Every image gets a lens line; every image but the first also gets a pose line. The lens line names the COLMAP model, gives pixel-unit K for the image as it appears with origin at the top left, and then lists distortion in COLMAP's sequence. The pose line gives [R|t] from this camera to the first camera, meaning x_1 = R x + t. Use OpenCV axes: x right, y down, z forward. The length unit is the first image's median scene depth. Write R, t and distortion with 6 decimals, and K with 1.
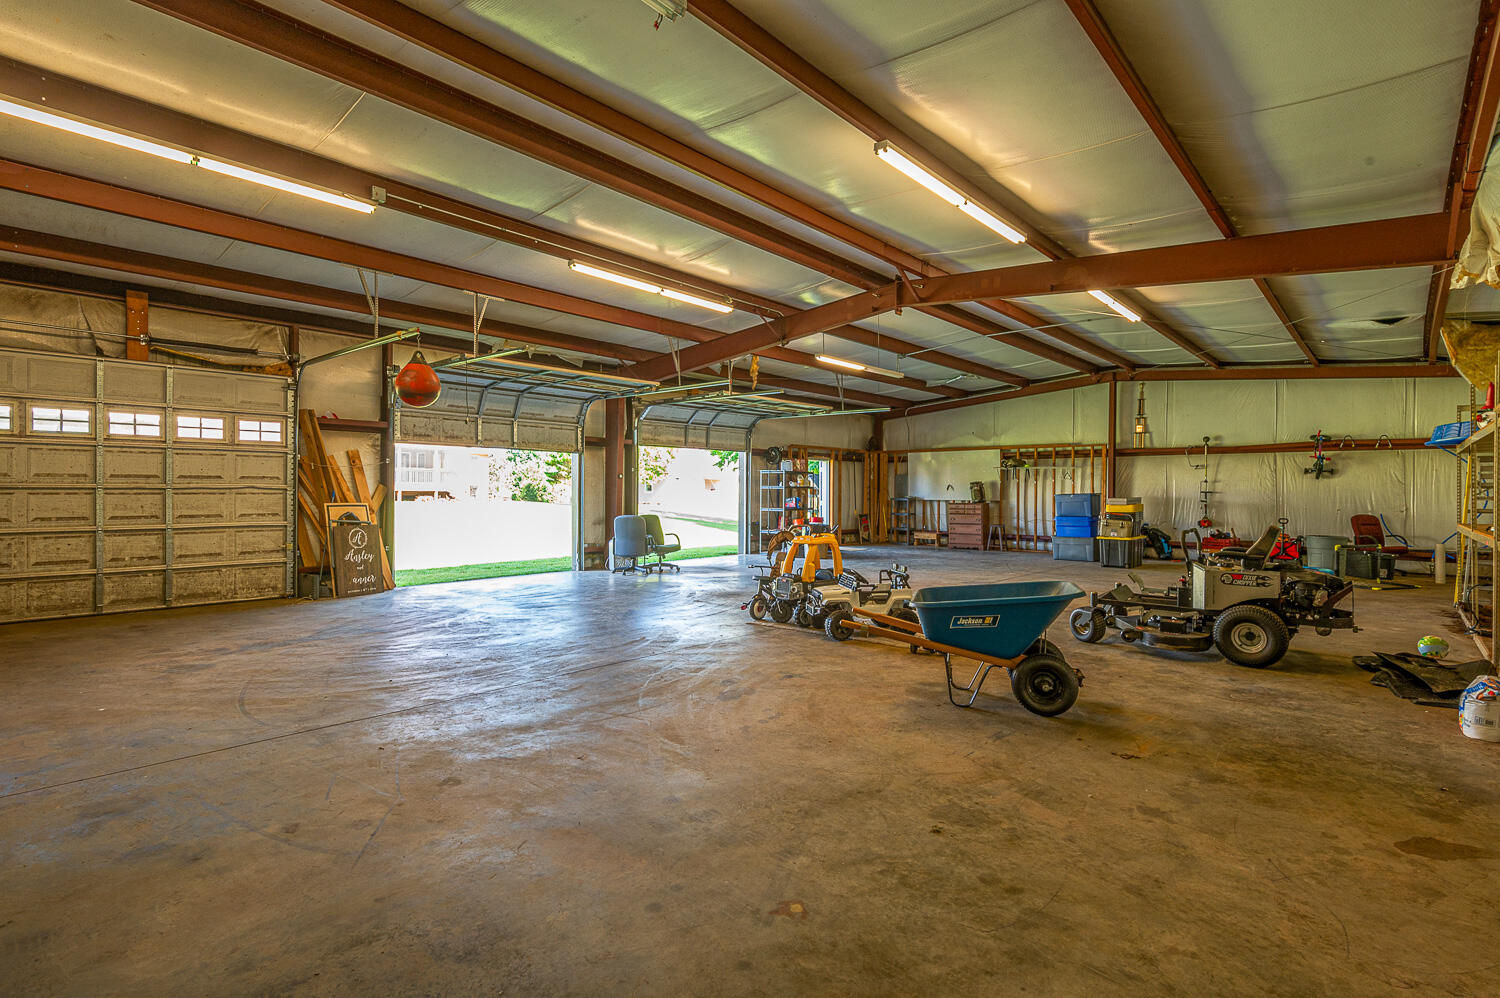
lens RADIAL K [[671.8, 0, 750.0], [0, 671.8, 499.0], [0, 0, 1]] dist [0.014797, 0.000015]
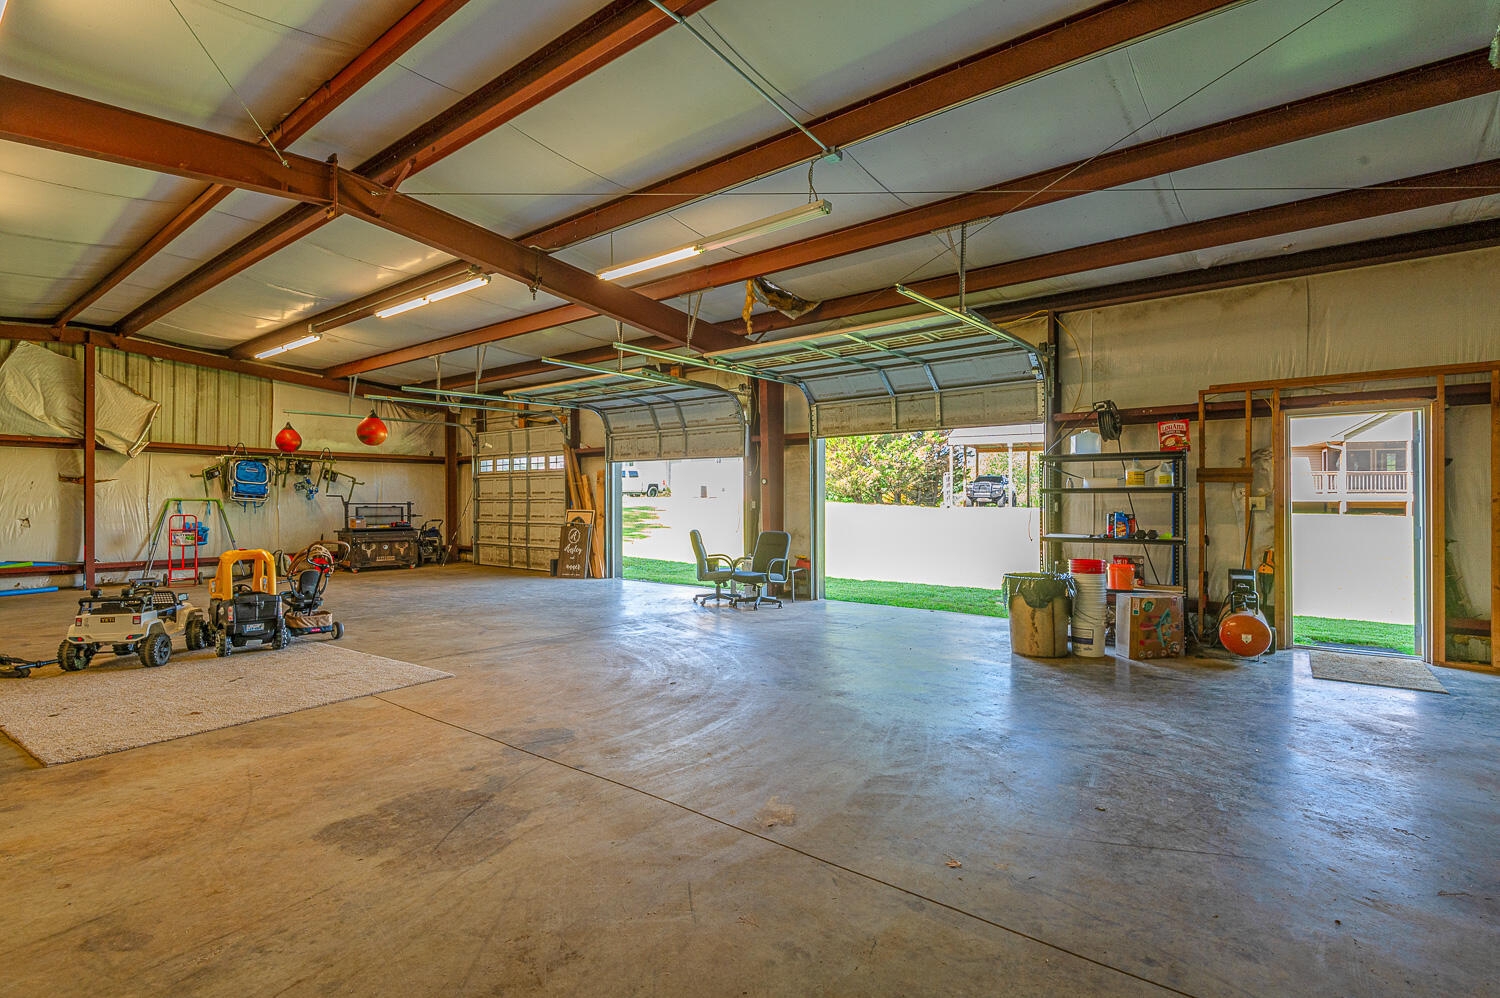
lens RADIAL K [[671.8, 0, 750.0], [0, 671.8, 499.0], [0, 0, 1]] dist [0.014797, 0.000015]
pose [[0.107409, -0.005427, -0.994200, 0.800425], [-0.010822, 0.999919, -0.006627, -0.010701], [0.994156, 0.011472, 0.107342, 1.208038]]
